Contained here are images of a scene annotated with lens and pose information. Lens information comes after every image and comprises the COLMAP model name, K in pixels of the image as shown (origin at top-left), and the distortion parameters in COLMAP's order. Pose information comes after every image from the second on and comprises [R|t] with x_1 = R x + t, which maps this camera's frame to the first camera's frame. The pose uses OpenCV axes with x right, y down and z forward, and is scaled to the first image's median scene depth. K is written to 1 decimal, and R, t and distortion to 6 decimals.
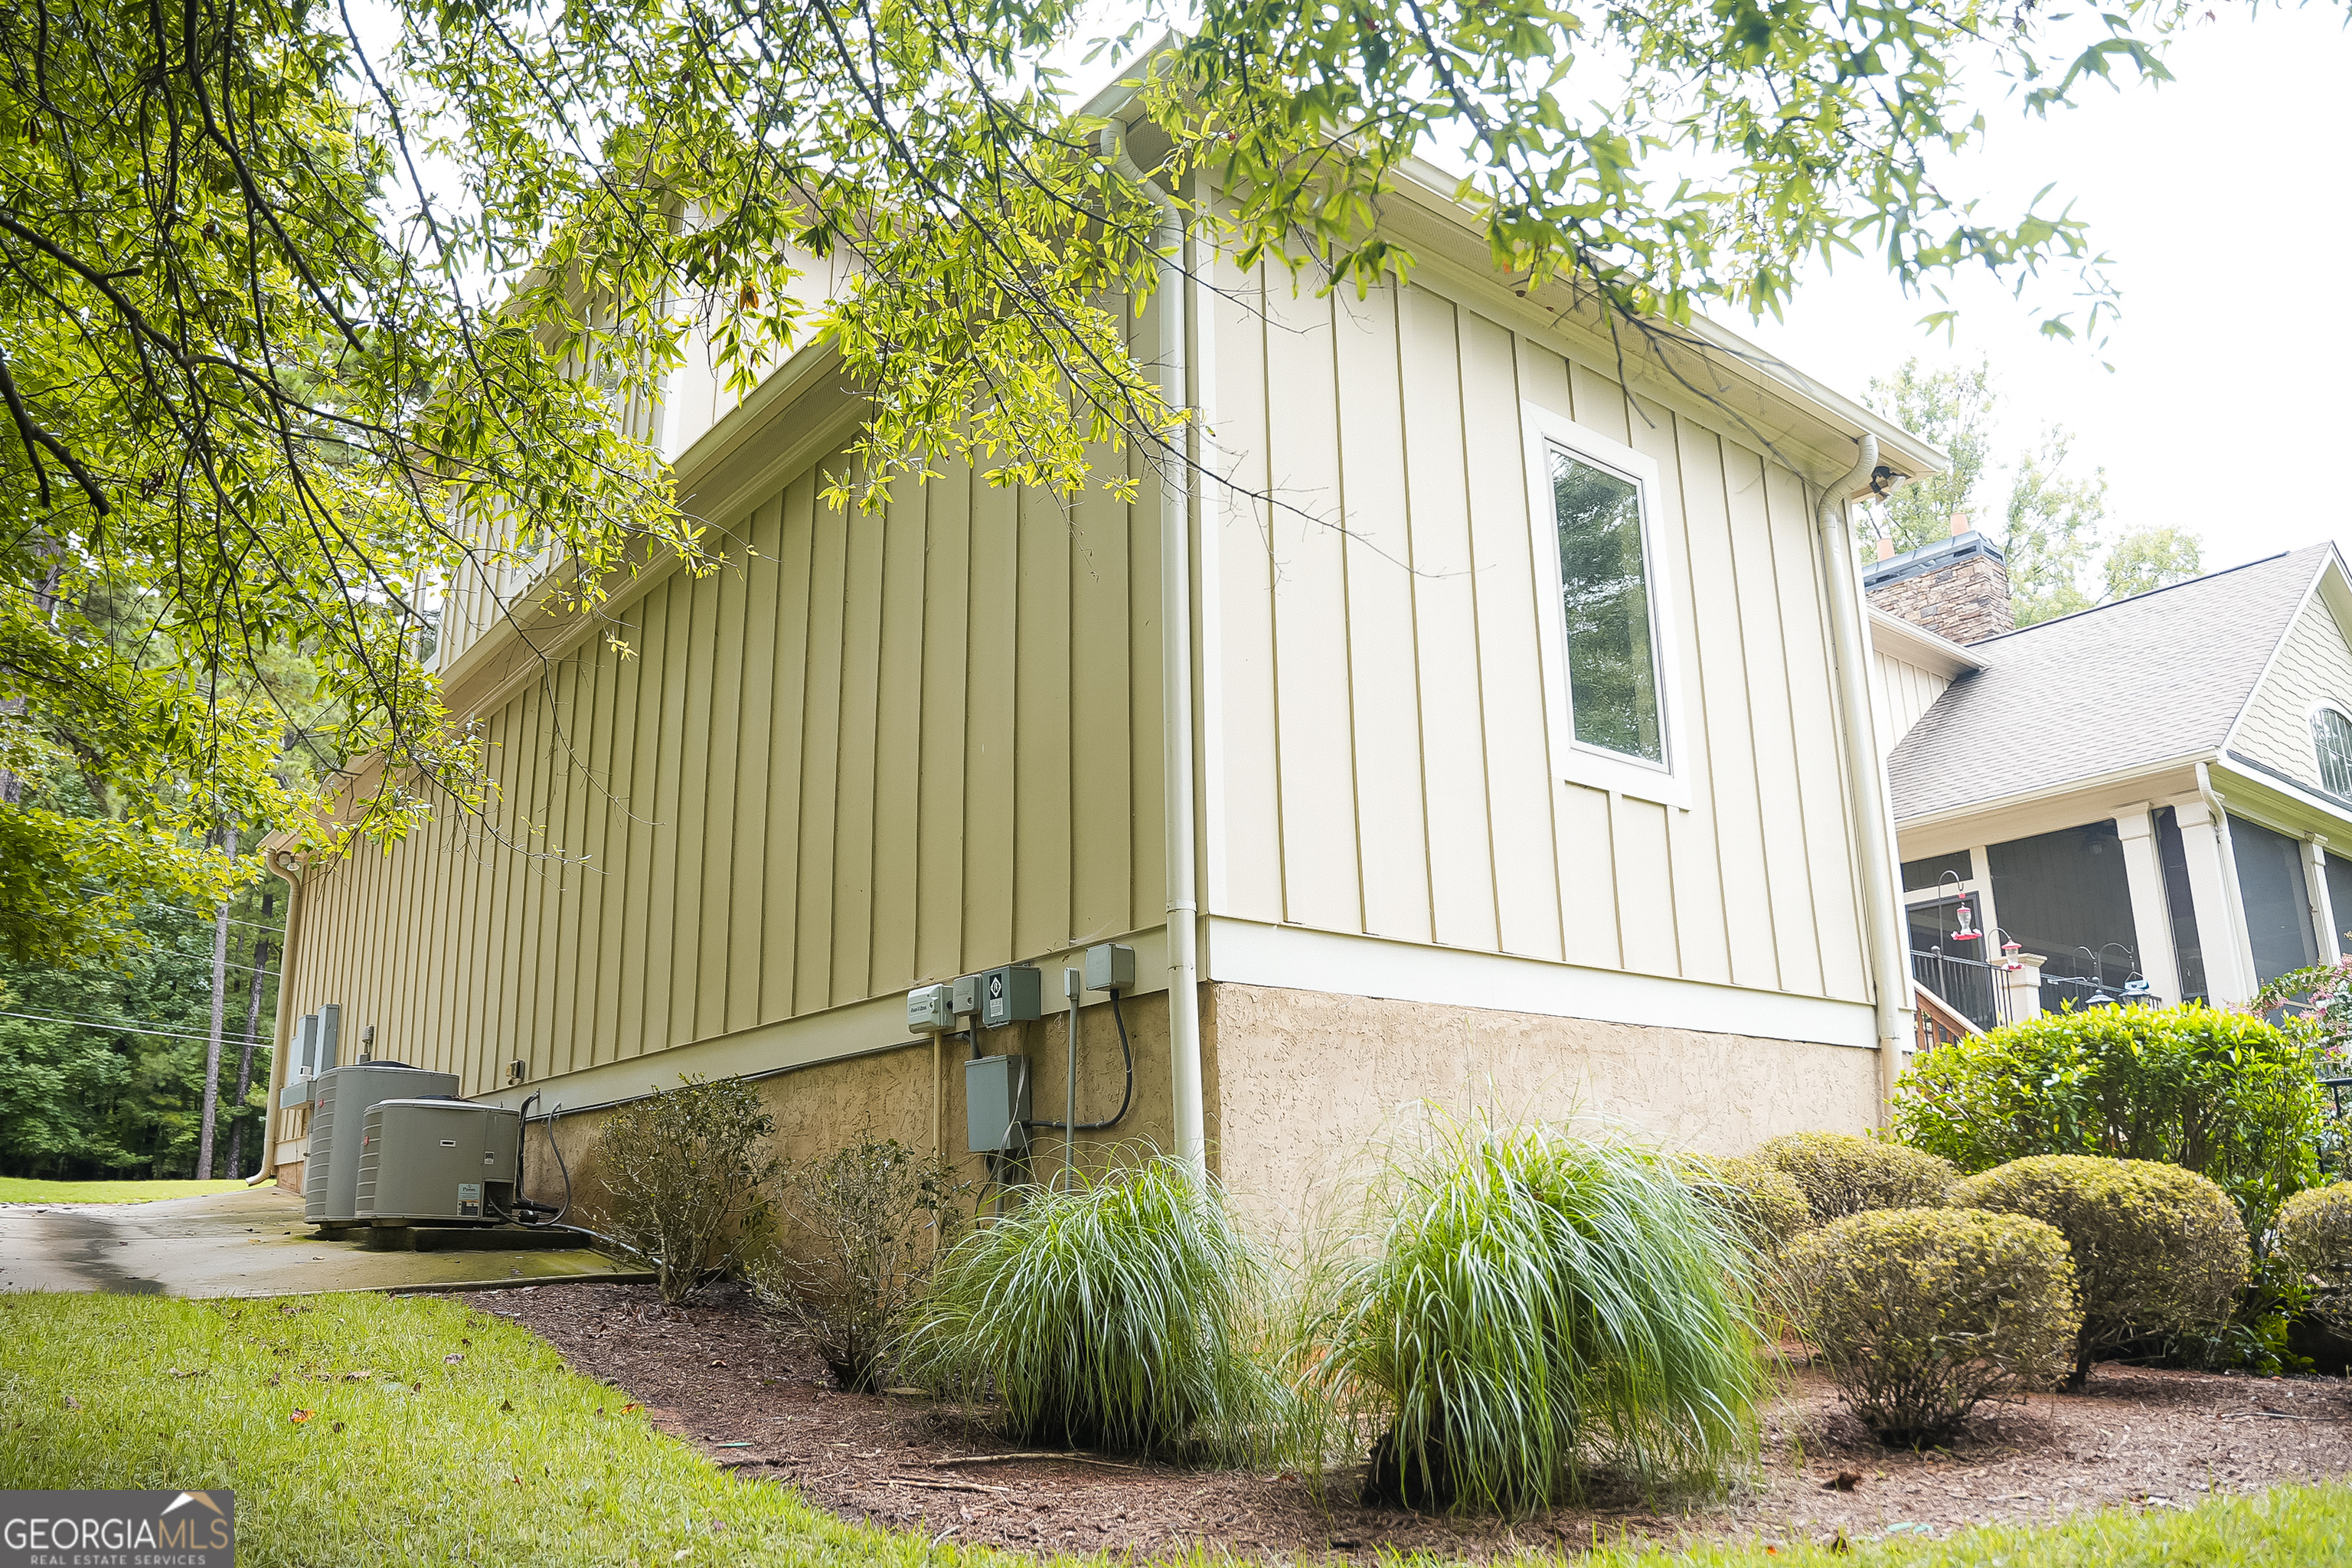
lens RADIAL K [[1771.1, 0, 1178.3], [0, 1771.1, 784.2], [0, 0, 1]] dist [-0.175776, 0.134375]
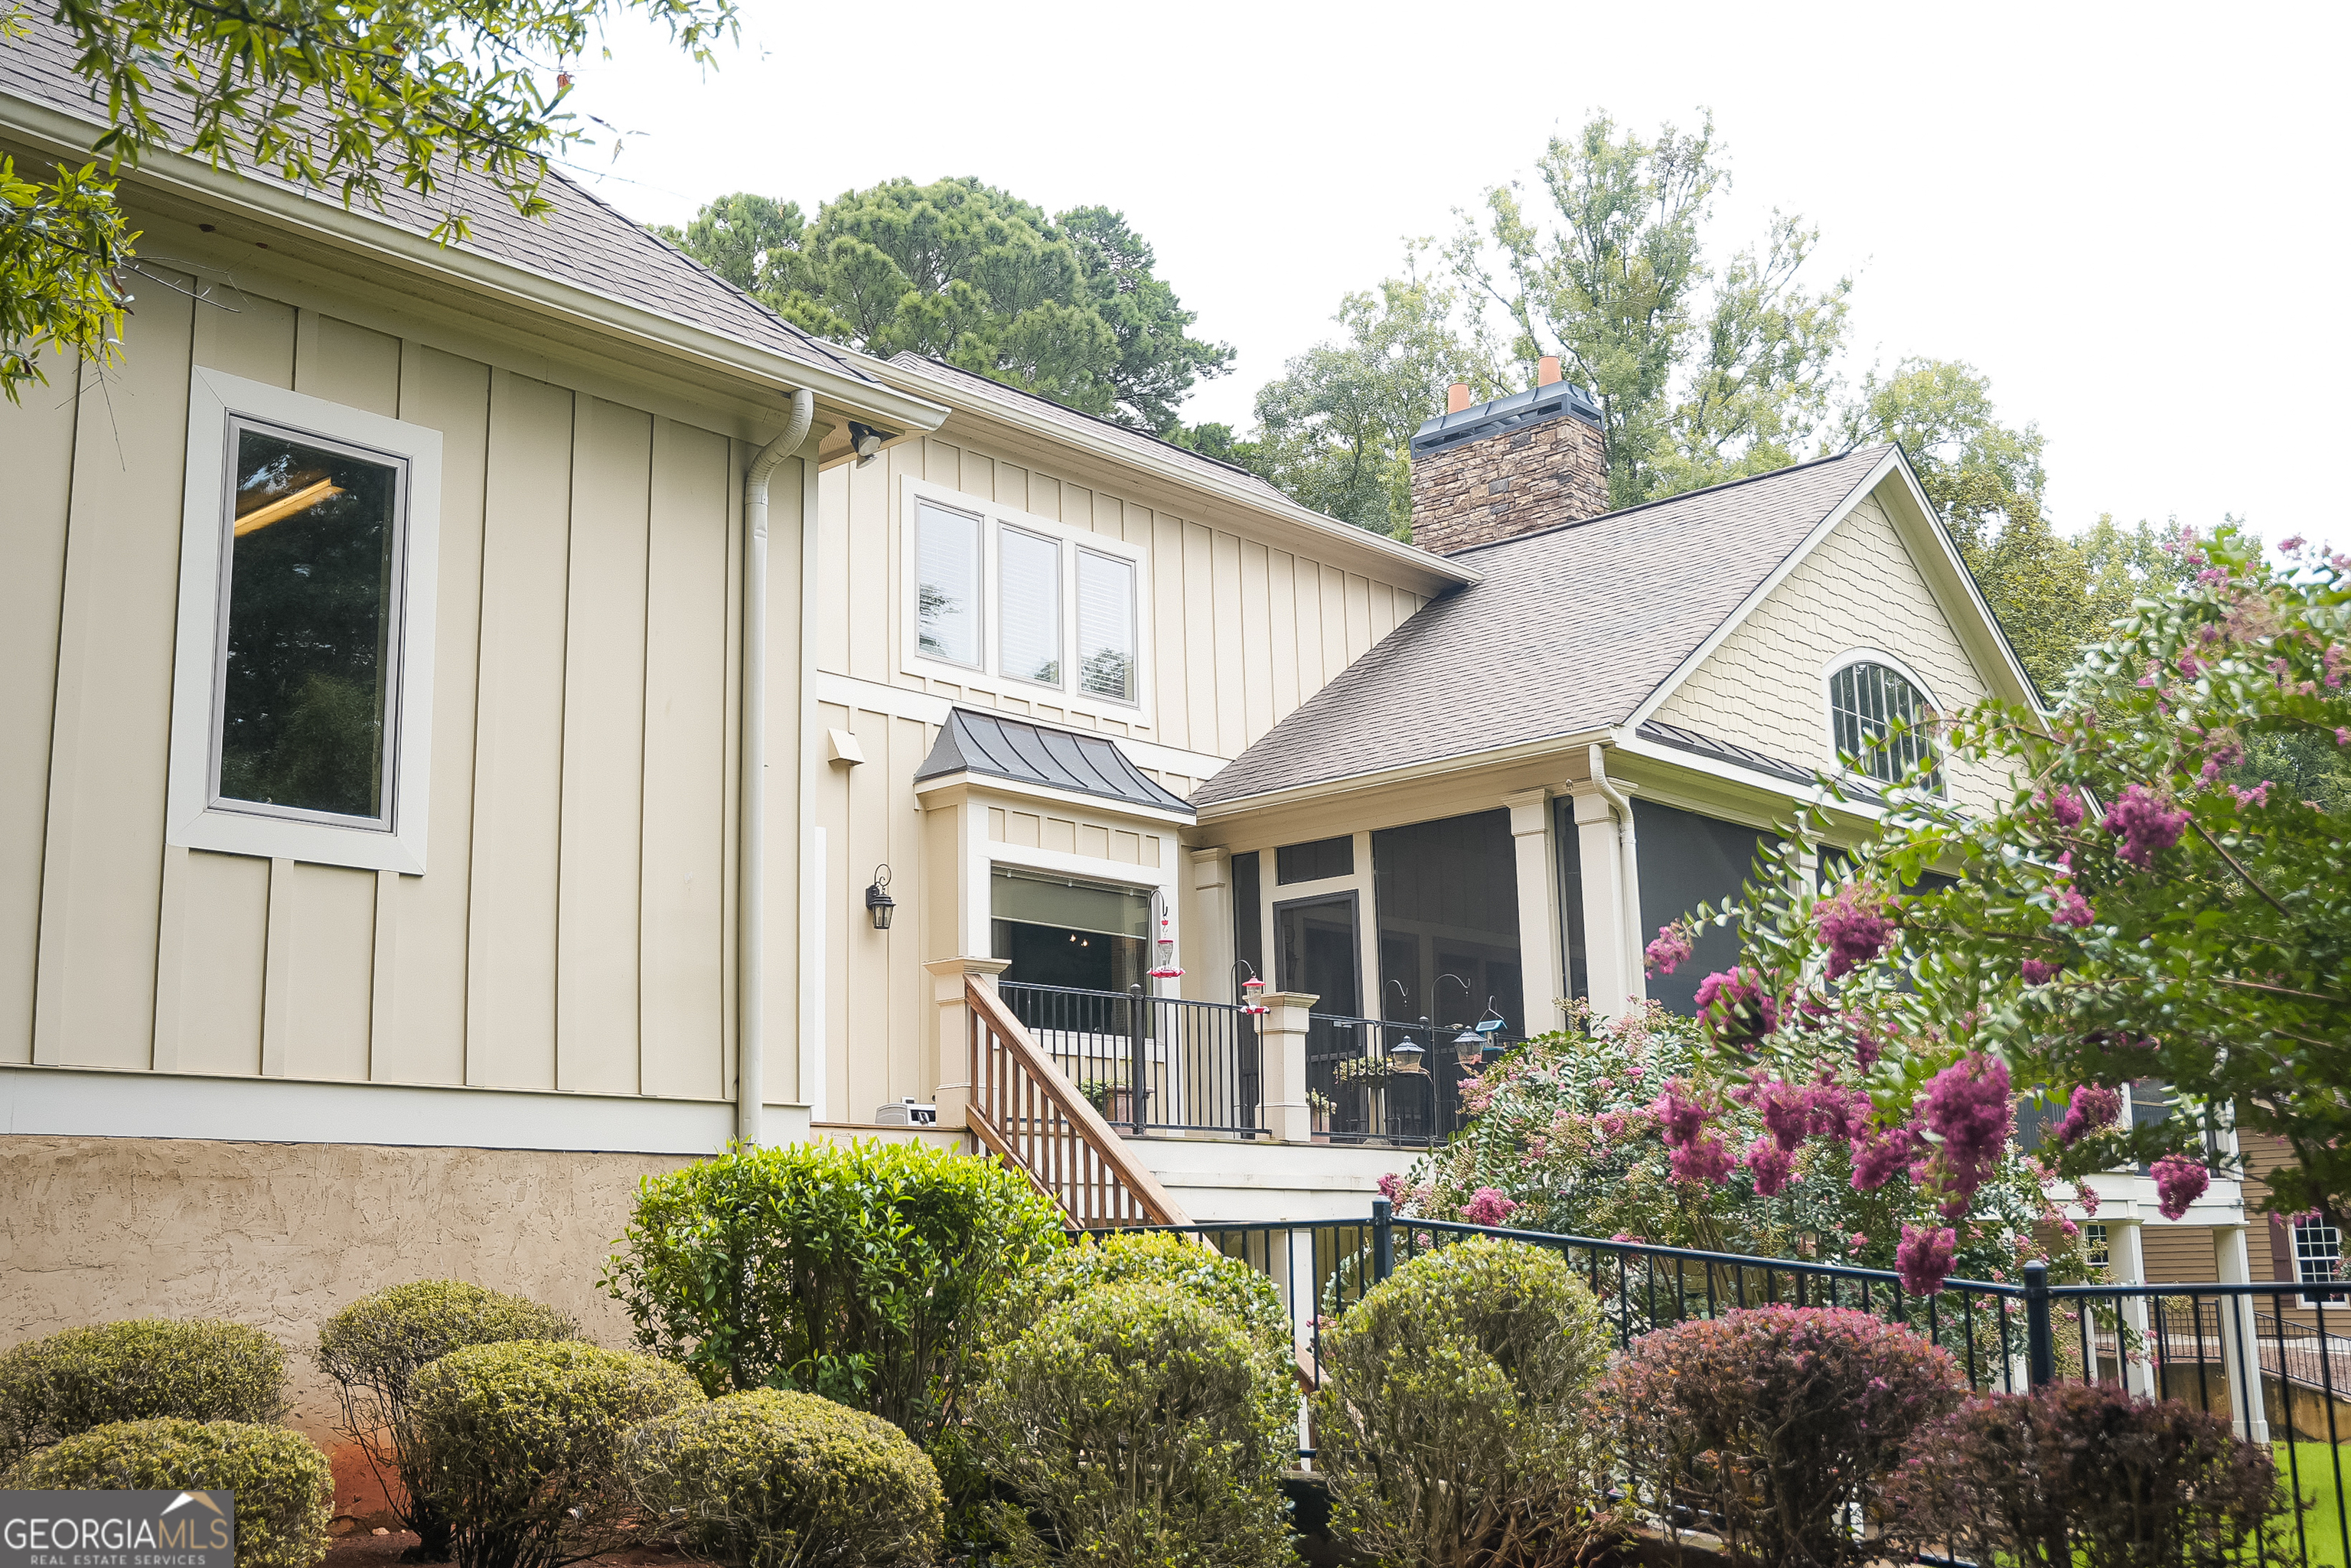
lens RADIAL K [[2495.9, 0, 1185.5], [0, 2495.9, 791.5], [0, 0, 1]] dist [-0.042567, 0.000000]
pose [[0.985082, 0.026713, 0.170001, 0.219211], [-0.037661, 0.997396, 0.061503, -0.053893], [-0.167916, -0.066987, 0.983523, -0.103885]]
